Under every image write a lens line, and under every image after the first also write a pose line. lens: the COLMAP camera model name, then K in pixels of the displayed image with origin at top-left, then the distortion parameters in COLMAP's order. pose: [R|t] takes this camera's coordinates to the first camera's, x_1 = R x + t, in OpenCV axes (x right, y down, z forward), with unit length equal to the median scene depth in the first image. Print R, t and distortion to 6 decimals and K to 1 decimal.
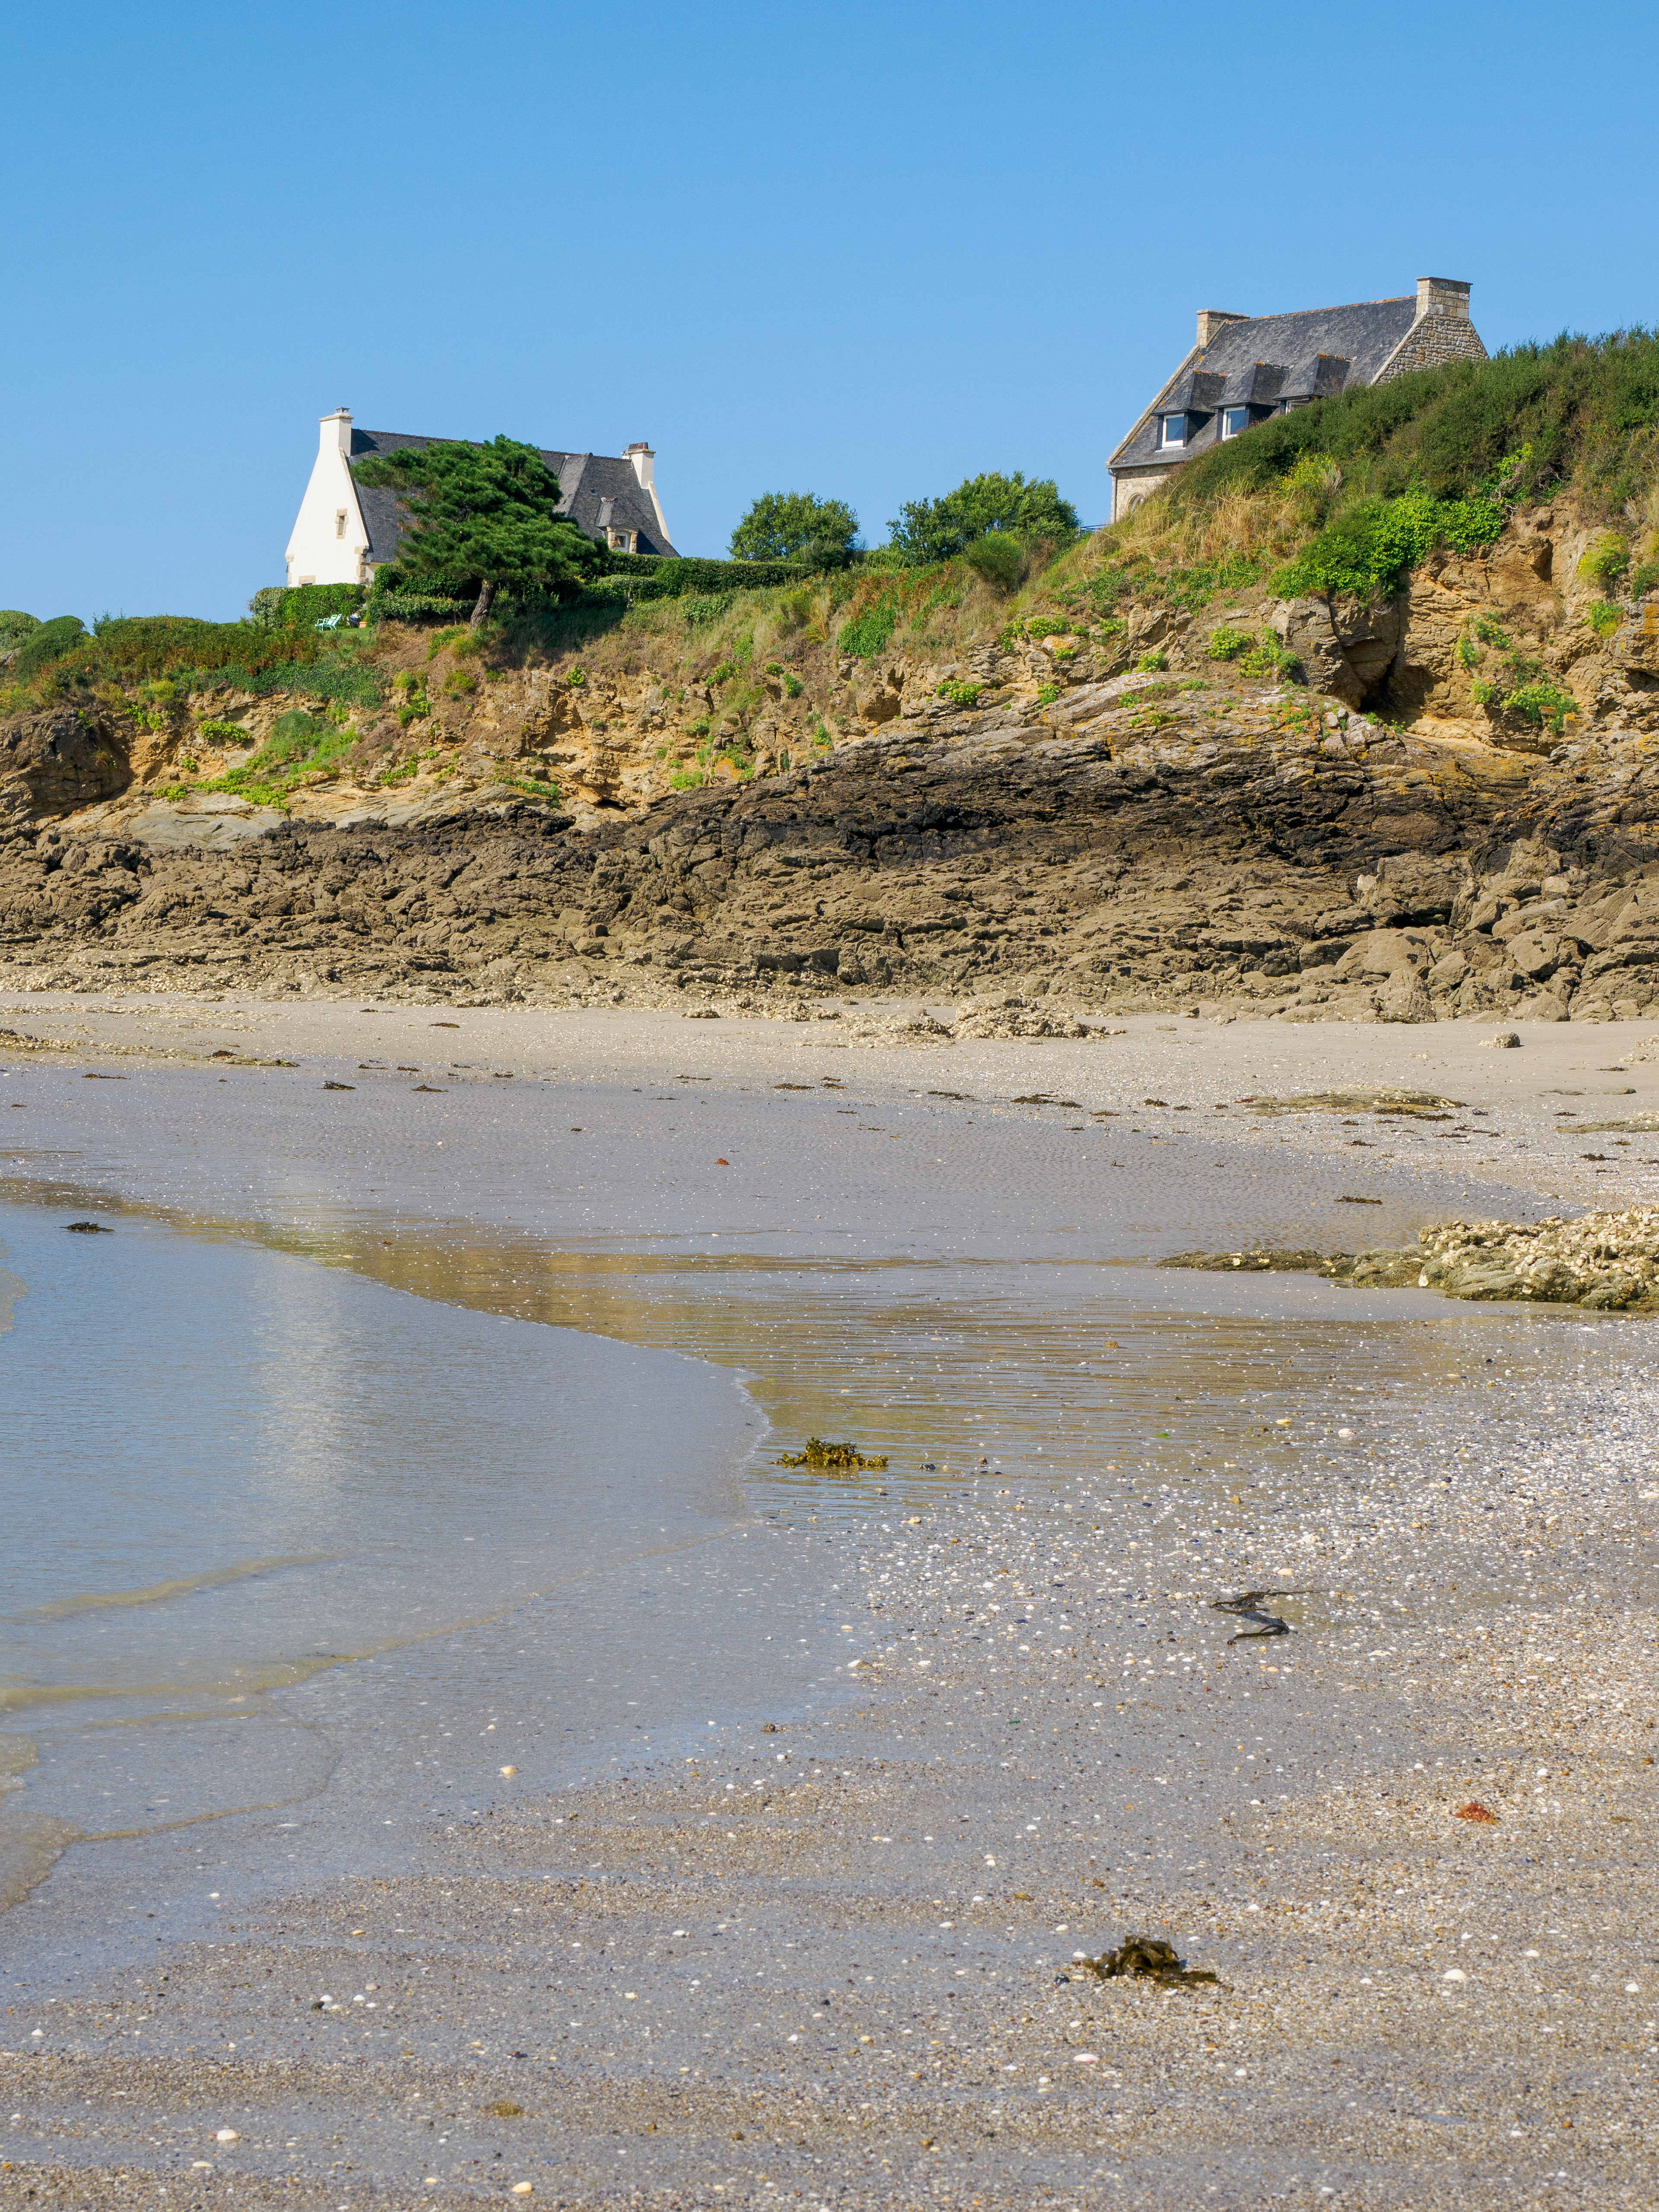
lens RADIAL K [[5000.7, 0, 829.5], [0, 5000.7, 1106.0], [0, 0, 1]] dist [0.006730, -0.026320]
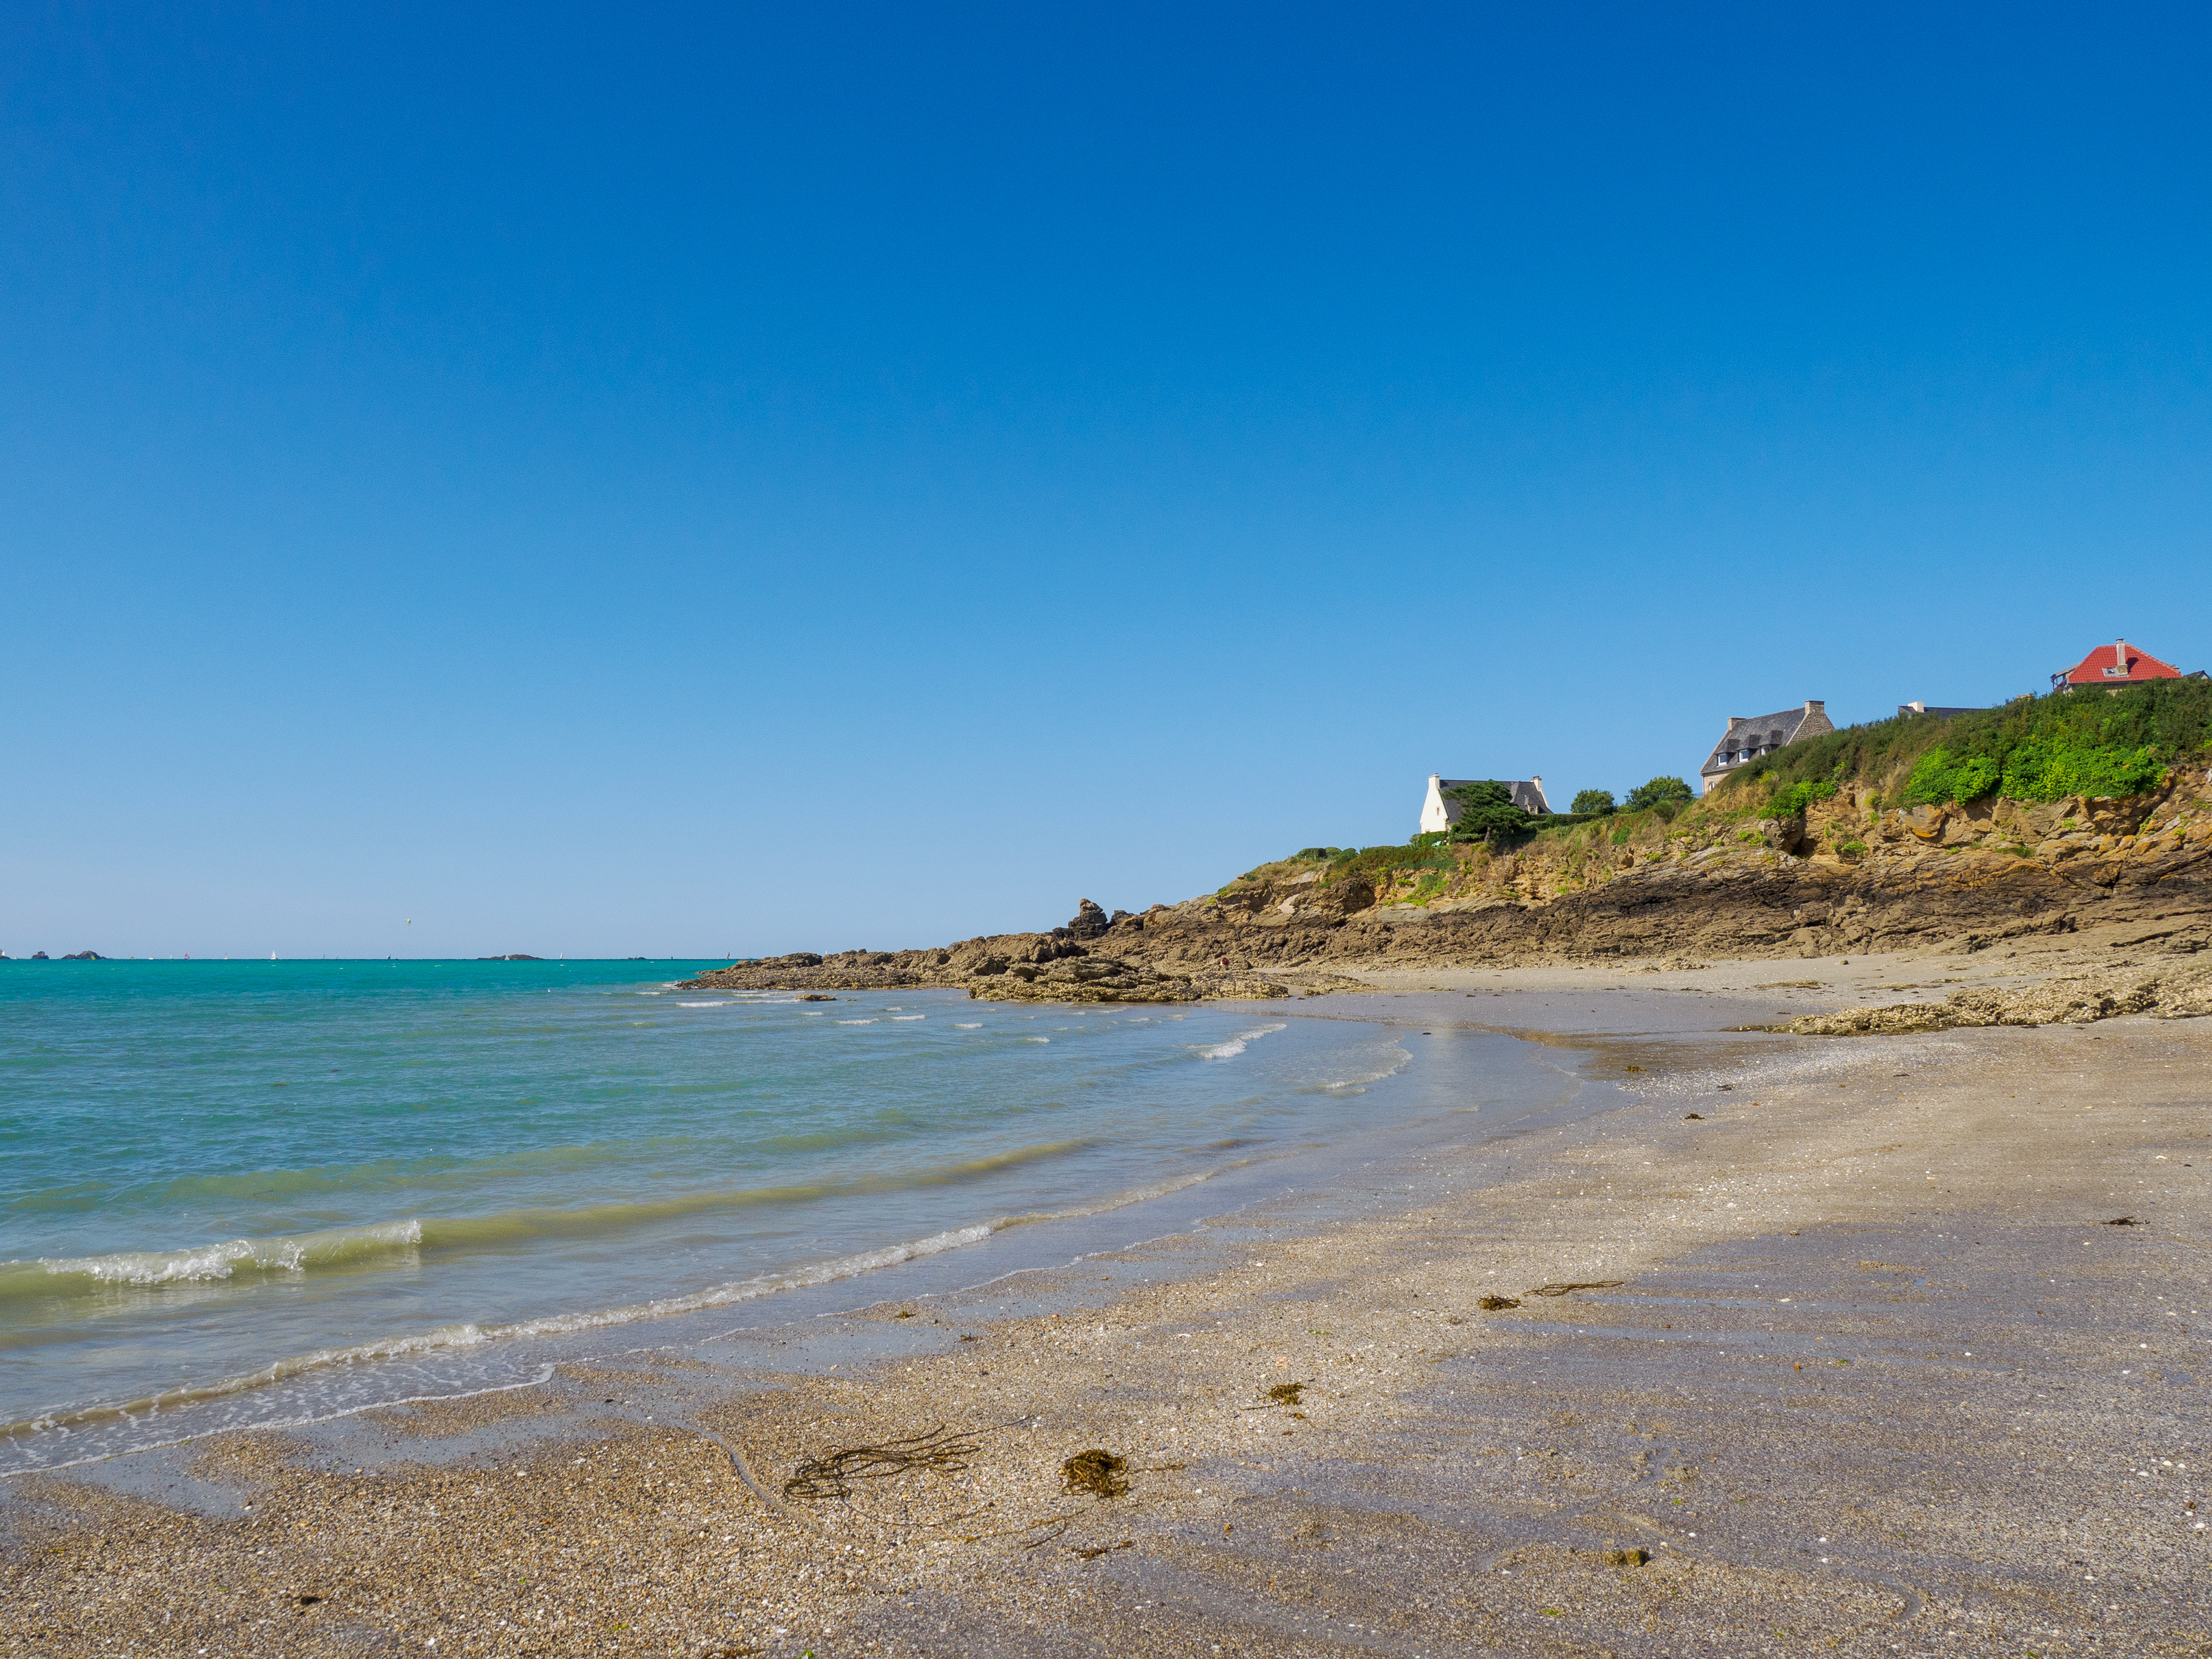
lens RADIAL K [[1750.7, 0, 1106.0], [0, 1750.7, 829.5], [0, 0, 1]] dist [-0.046174, 0.017856]
pose [[0.958853, -0.073987, -0.274093, -0.001823], [0.045616, 0.993051, -0.108481, 0.000720], [0.280215, 0.091514, 0.955565, -0.117441]]
